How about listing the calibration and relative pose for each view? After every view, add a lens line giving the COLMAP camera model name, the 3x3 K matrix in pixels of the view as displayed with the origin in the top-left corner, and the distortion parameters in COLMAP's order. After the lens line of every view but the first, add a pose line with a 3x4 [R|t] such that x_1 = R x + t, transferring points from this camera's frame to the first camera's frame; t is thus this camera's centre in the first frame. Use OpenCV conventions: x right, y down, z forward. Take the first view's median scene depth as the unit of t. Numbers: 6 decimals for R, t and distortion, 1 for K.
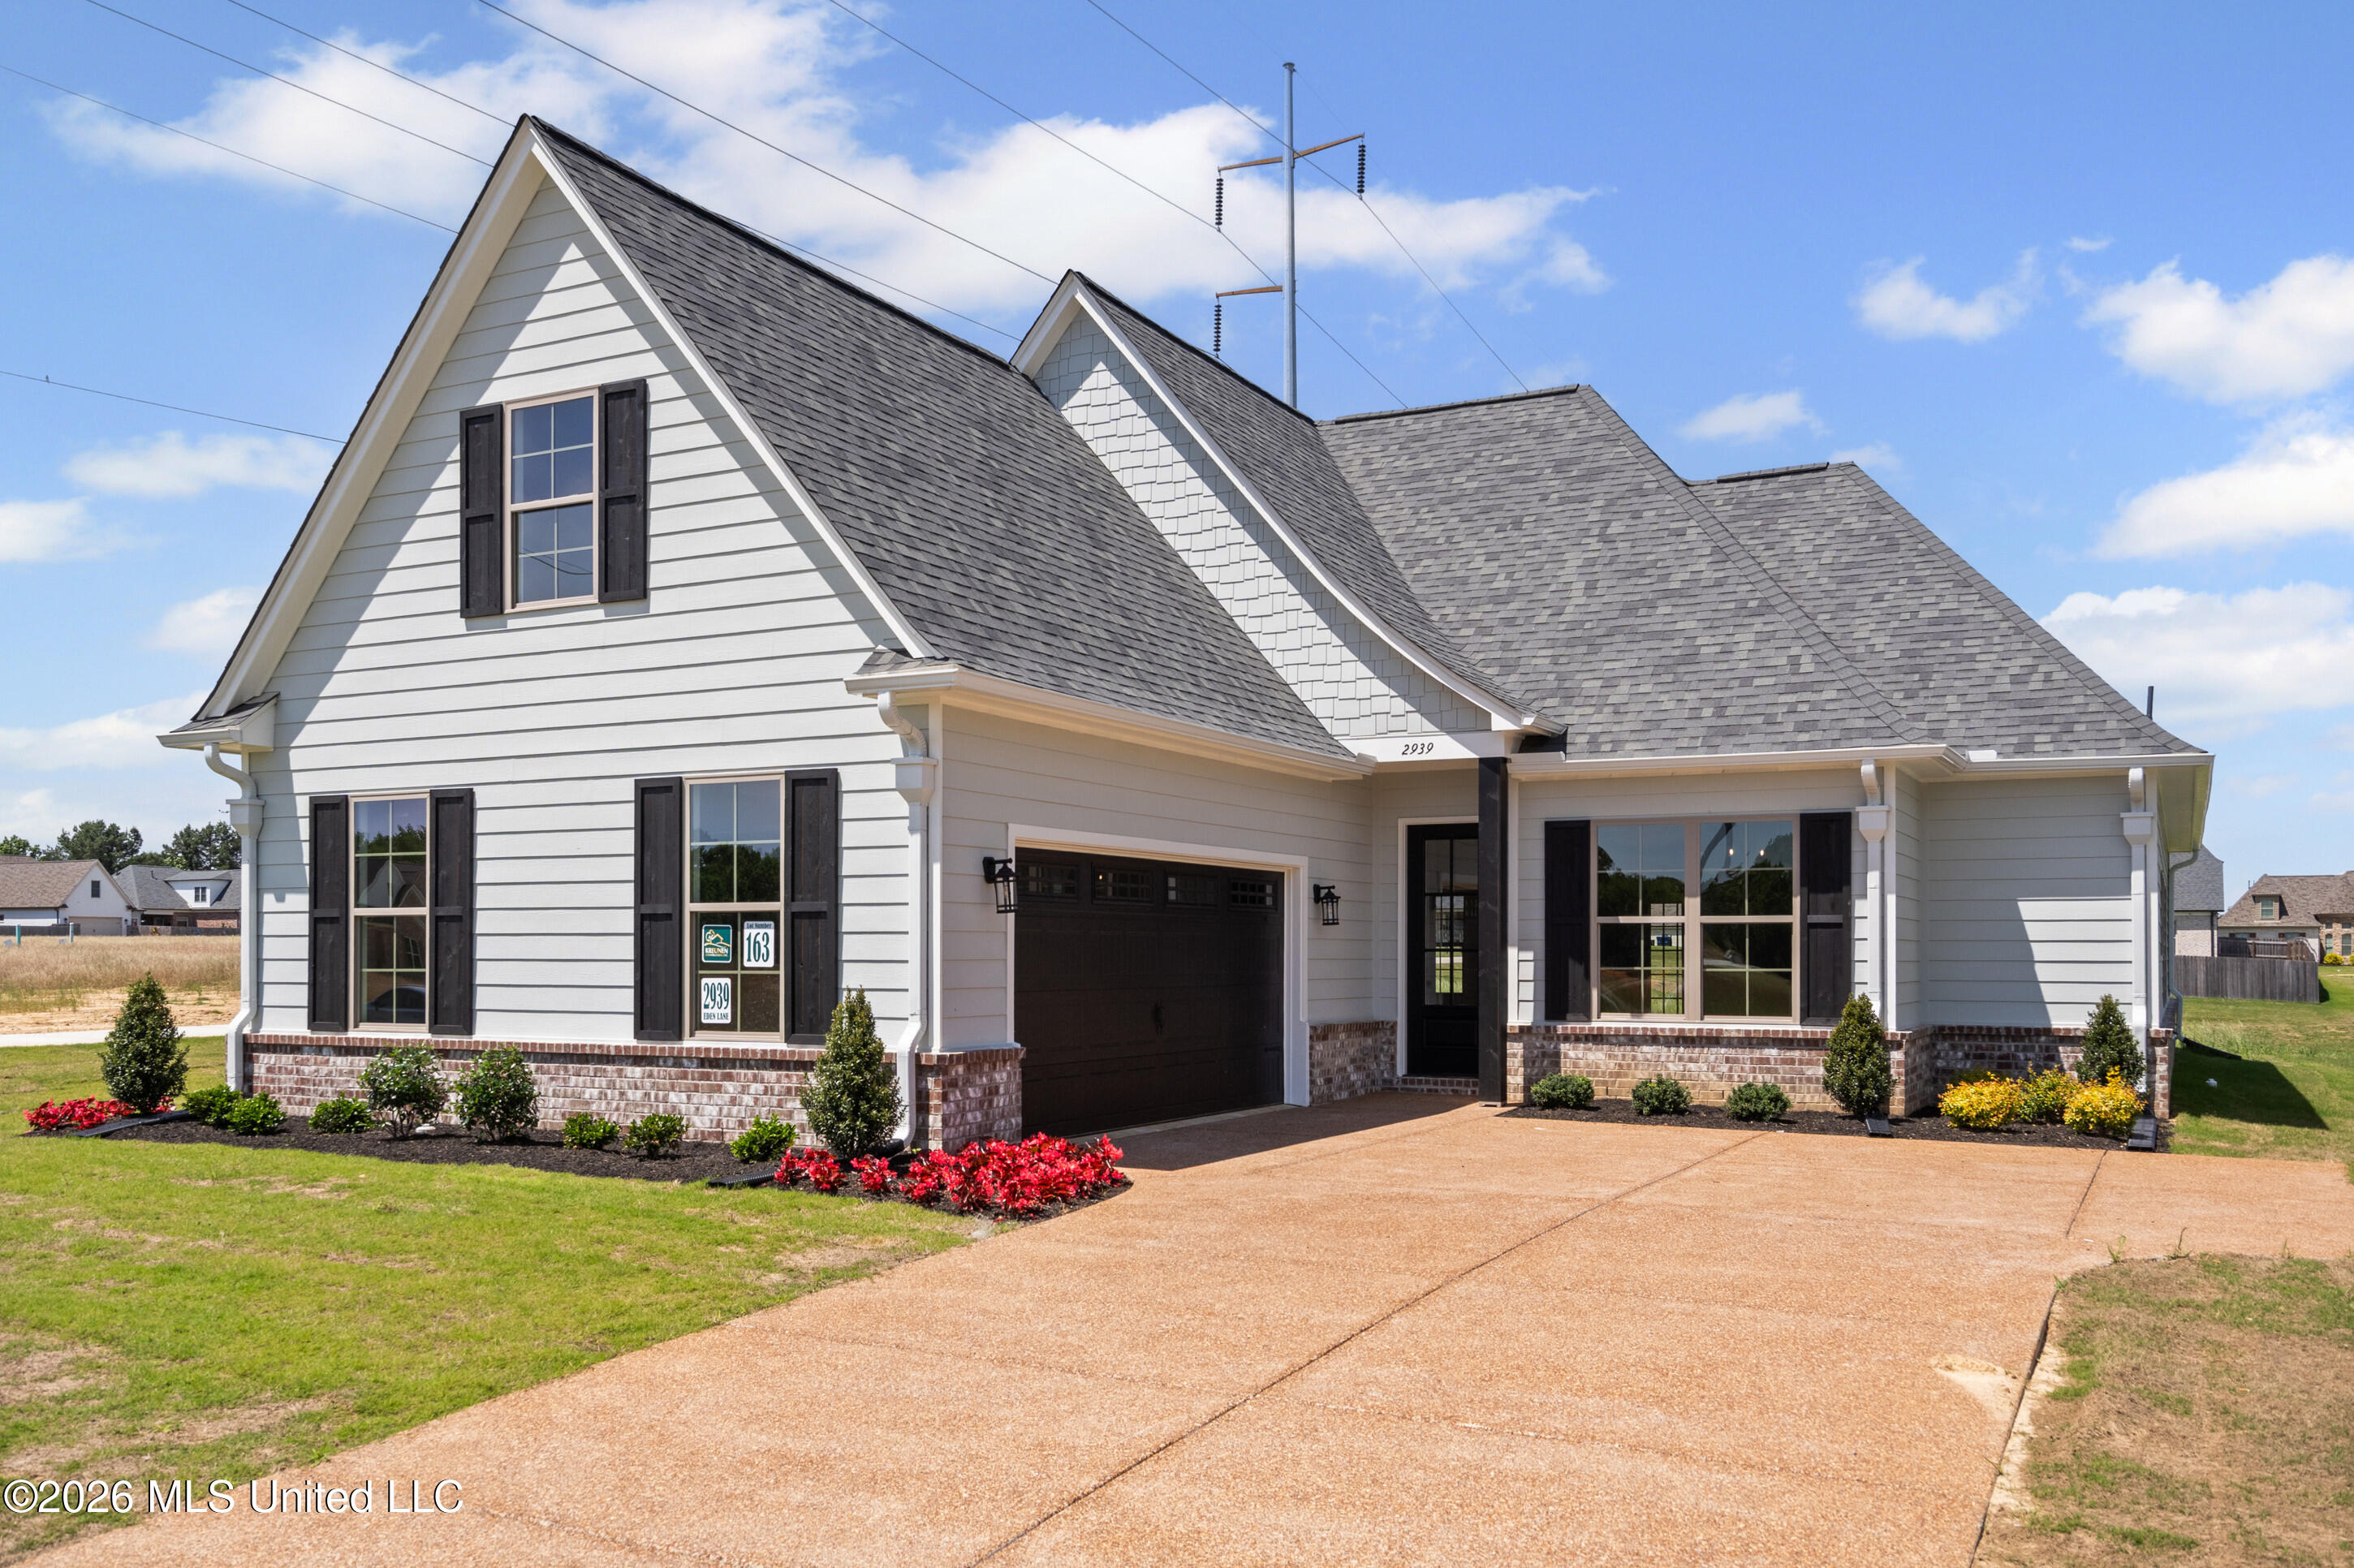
lens RADIAL K [[1928.6, 0, 1177.5], [0, 1928.6, 783.2], [0, 0, 1]] dist [0.008362, 0.013599]
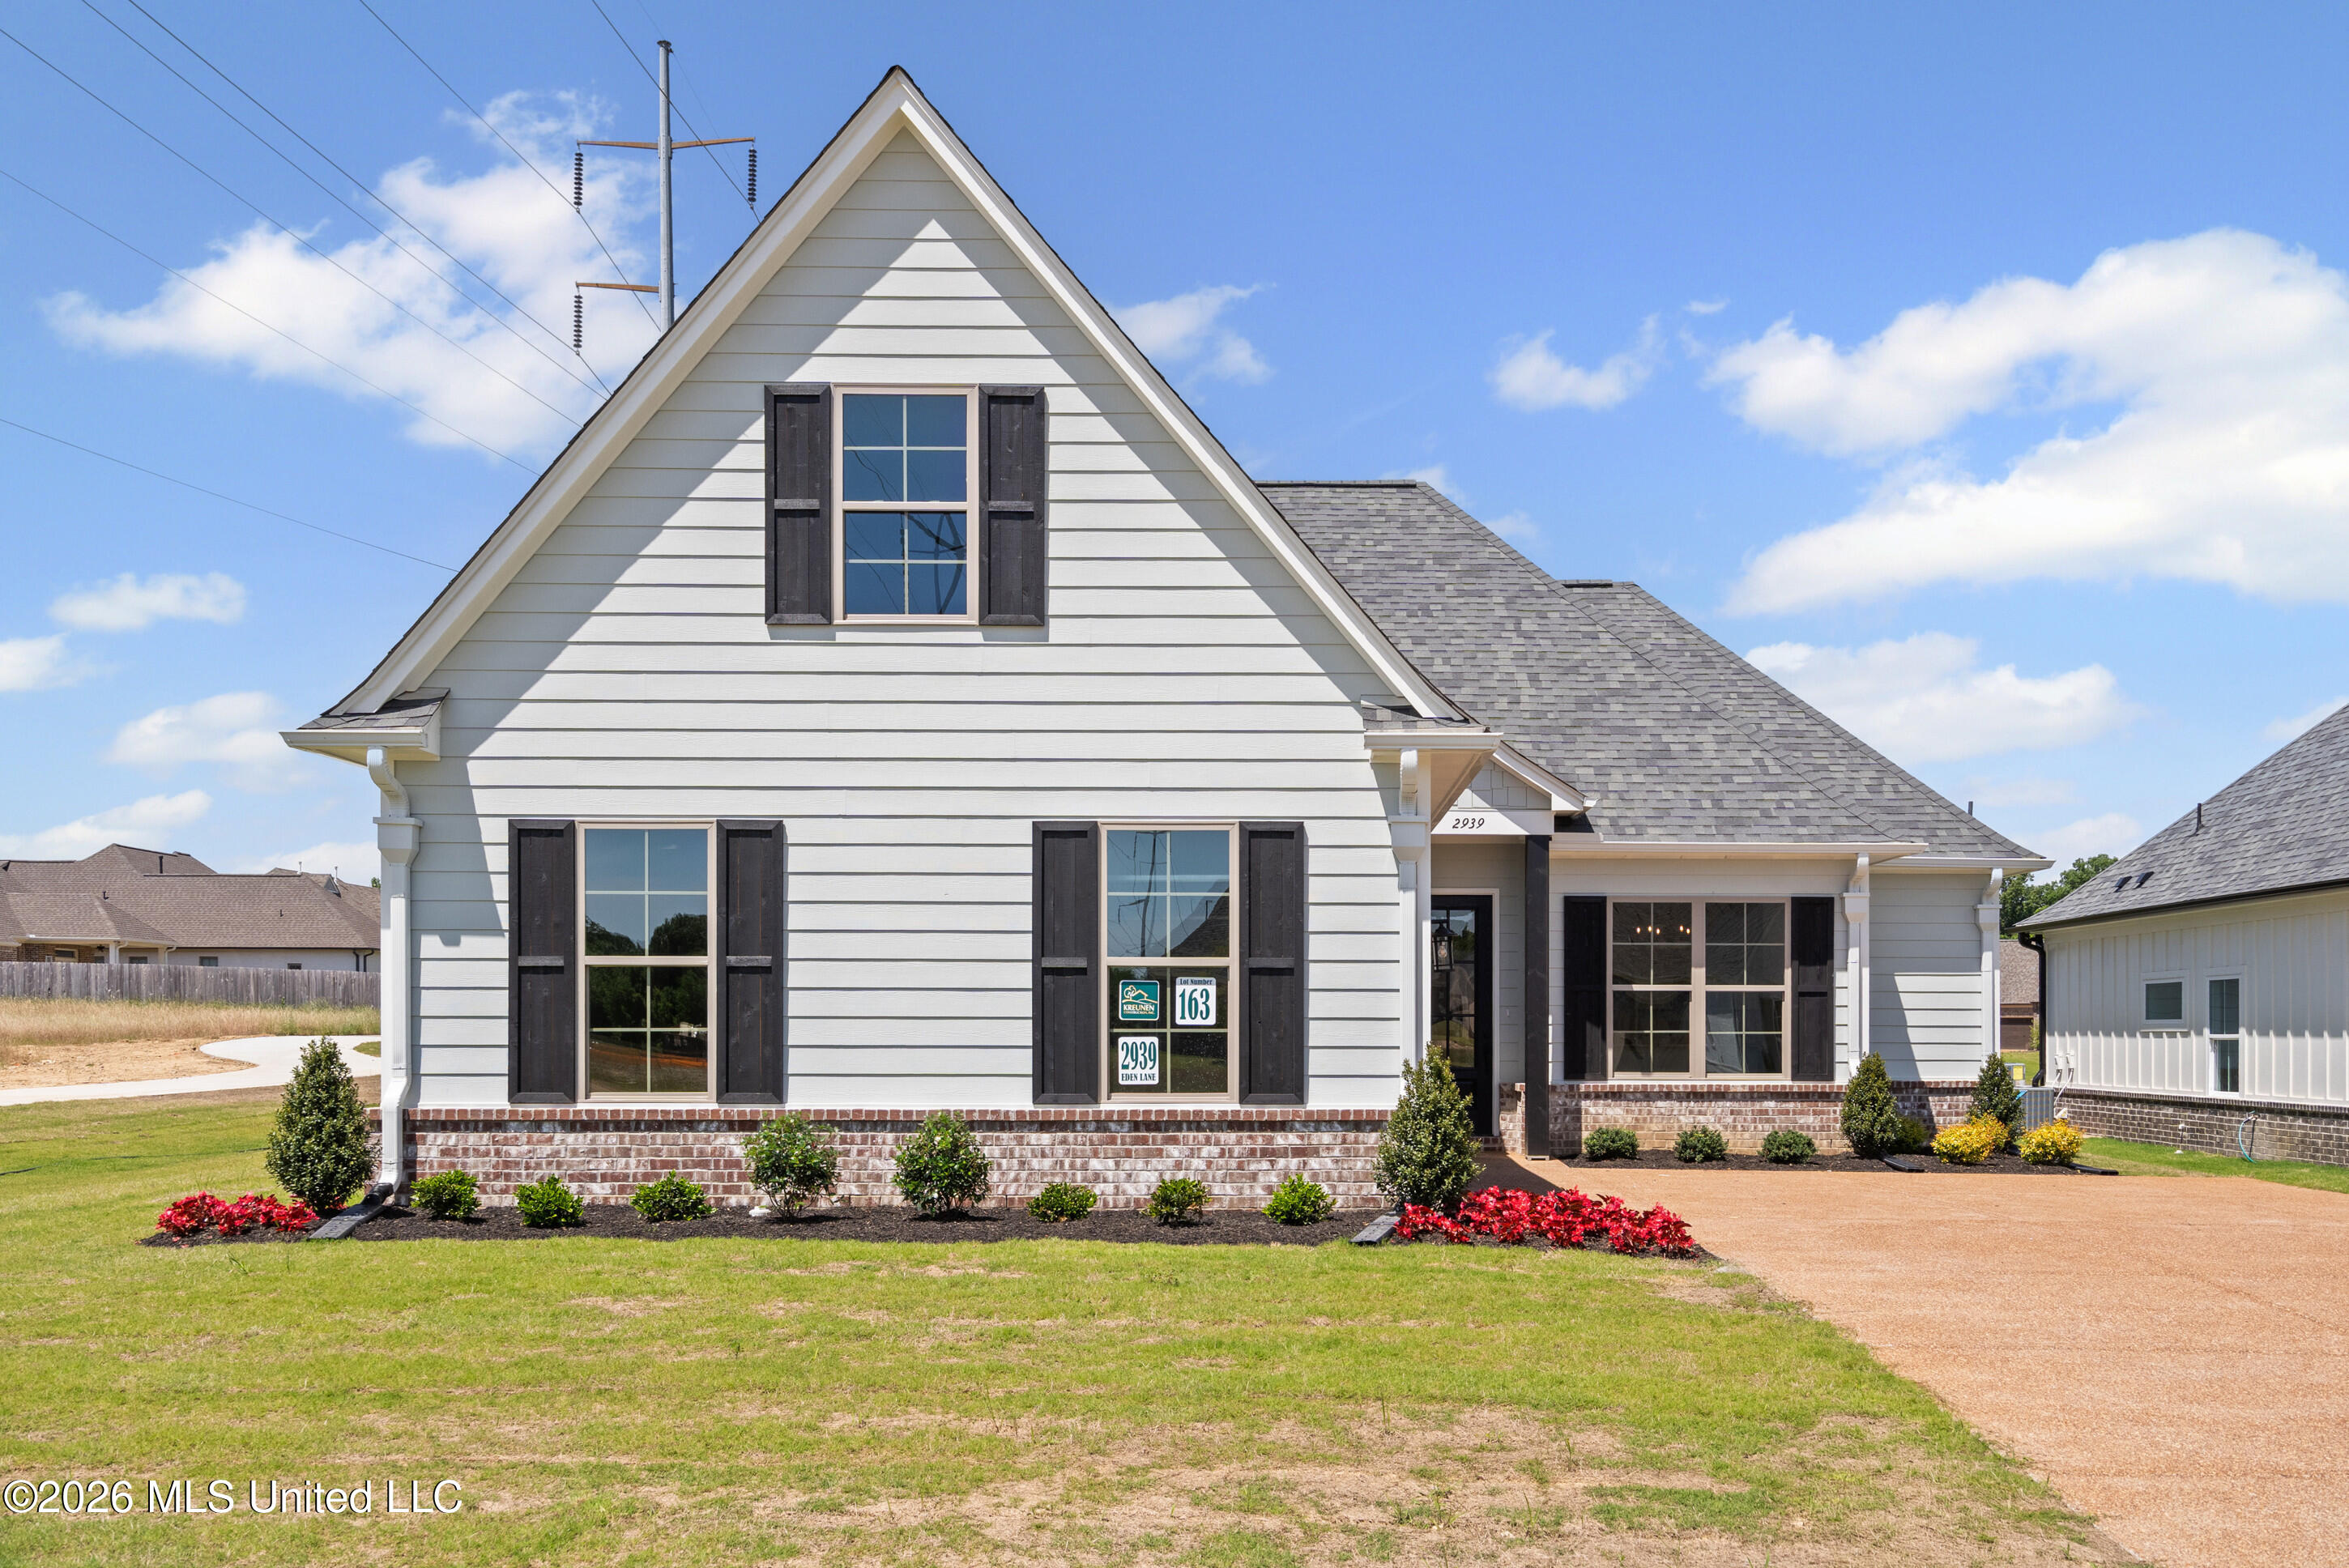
lens RADIAL K [[2072.9, 0, 1182.4], [0, 2072.9, 855.2], [0, 0, 1]] dist [0.007491, -0.009652]
pose [[0.881204, 0.041291, 0.470930, -0.617987], [-0.042774, 0.999056, -0.007558, 0.016834], [-0.470798, -0.013483, 0.882138, 0.085623]]
